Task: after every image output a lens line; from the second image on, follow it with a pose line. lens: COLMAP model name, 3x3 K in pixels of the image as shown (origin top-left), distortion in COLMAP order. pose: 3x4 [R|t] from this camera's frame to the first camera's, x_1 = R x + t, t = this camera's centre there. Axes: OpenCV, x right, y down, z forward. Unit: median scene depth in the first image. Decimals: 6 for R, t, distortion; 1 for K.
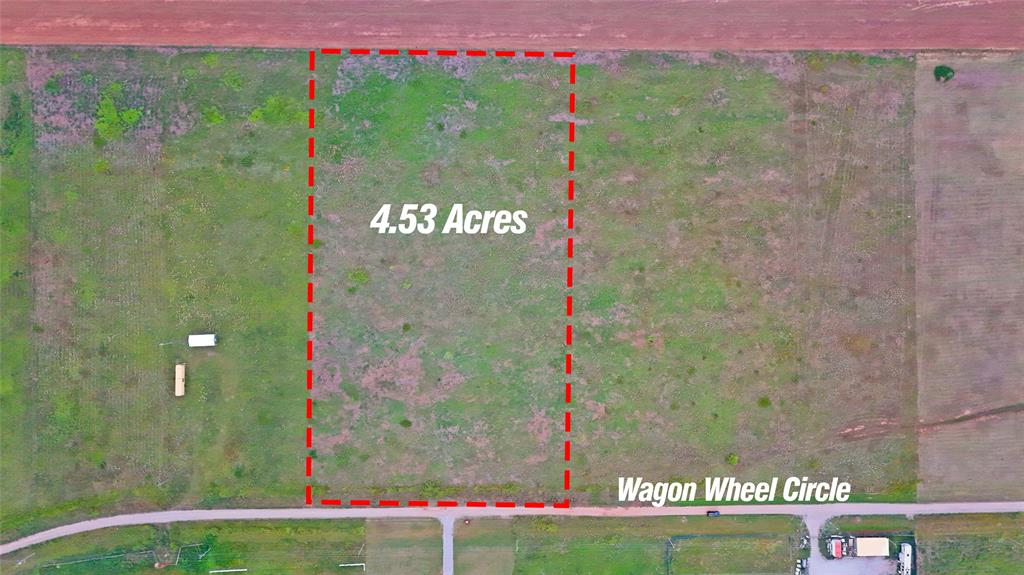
lens RADIAL K [[752.1, 0, 516.9], [0, 752.1, 286.8], [0, 0, 1]] dist [0.050810, -0.040244]
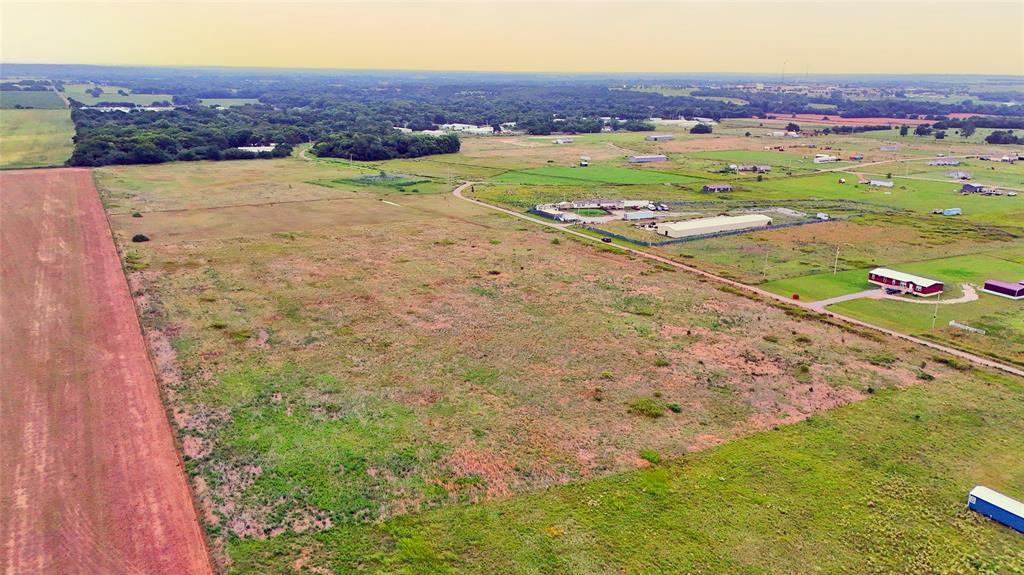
lens RADIAL K [[752.1, 0, 509.2], [0, 752.1, 284.9], [0, 0, 1]] dist [0.050810, -0.040244]
pose [[-0.493557, -0.255552, 0.831321, -0.590706], [0.869485, -0.123091, 0.478377, -0.350137], [-0.019923, 0.958927, 0.282951, 0.760421]]
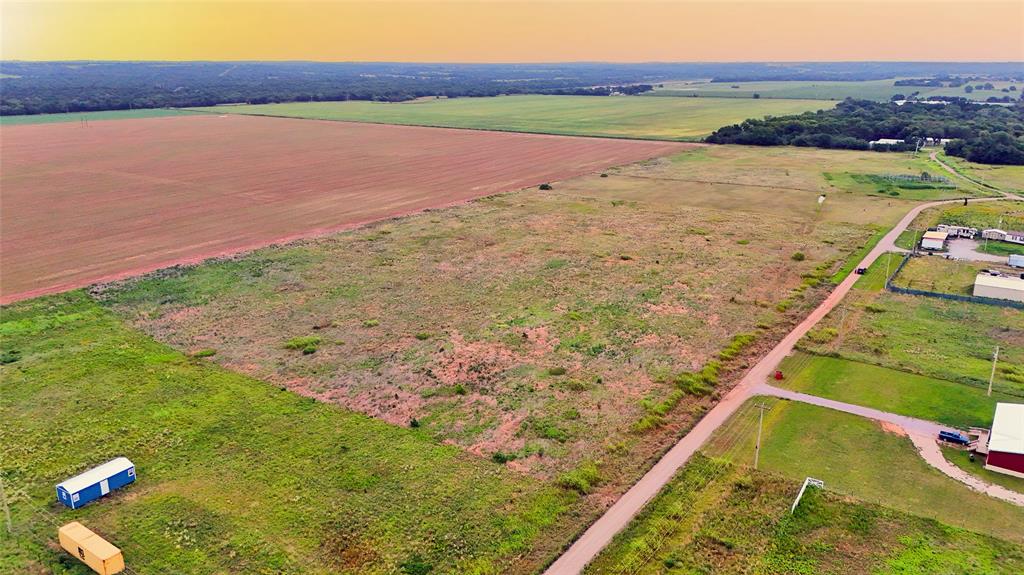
lens RADIAL K [[752.1, 0, 515.2], [0, 752.1, 284.8], [0, 0, 1]] dist [0.050810, -0.040244]
pose [[0.571010, -0.242820, 0.784210, -0.566915], [0.820915, 0.161039, -0.547872, 0.437934], [0.006746, 0.956611, 0.291290, 0.784256]]
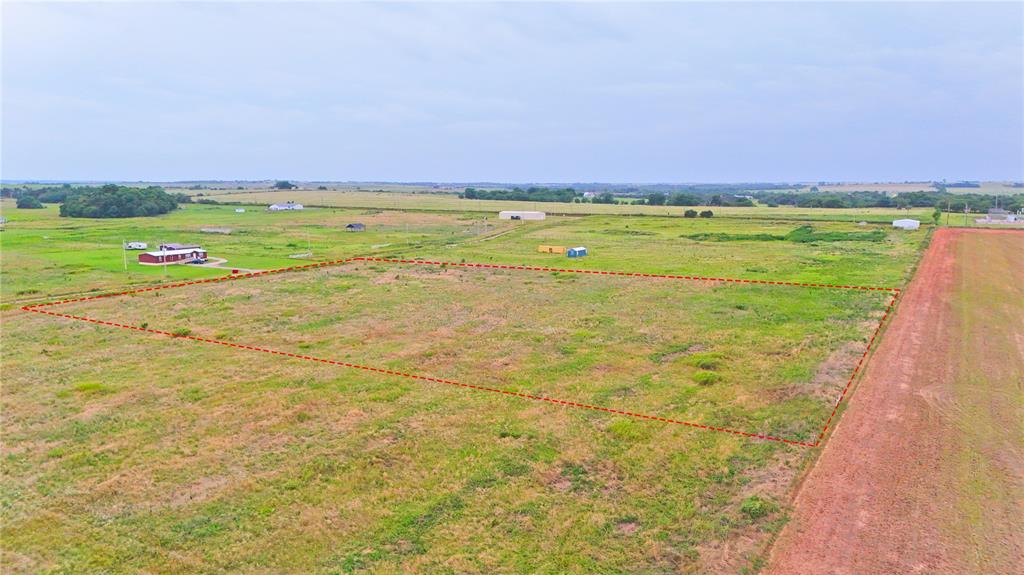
lens RADIAL K [[752.1, 0, 507.7], [0, 752.1, 290.9], [0, 0, 1]] dist [0.050810, -0.040244]
pose [[-0.501295, 0.113357, -0.857819, 0.488982], [-0.865277, -0.065419, 0.497008, -0.349987], [0.000222, 0.991398, 0.130879, 0.913065]]
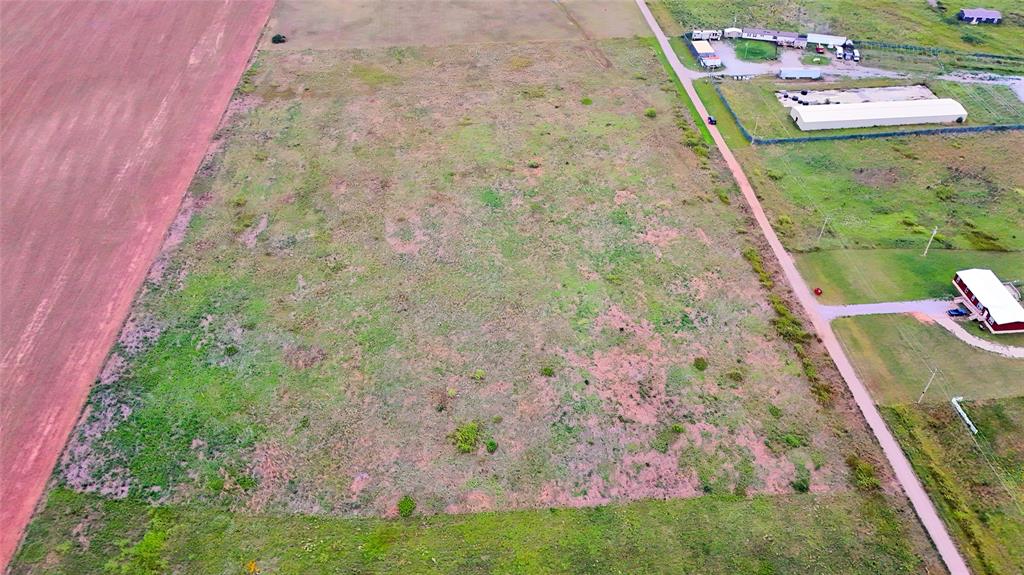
lens RADIAL K [[752.1, 0, 510.1], [0, 752.1, 284.5], [0, 0, 1]] dist [0.050810, -0.040244]
pose [[-0.063667, -0.656856, 0.751324, -0.564409], [0.997949, -0.046964, 0.043507, -0.000624], [0.006707, 0.752552, 0.658498, 0.535336]]
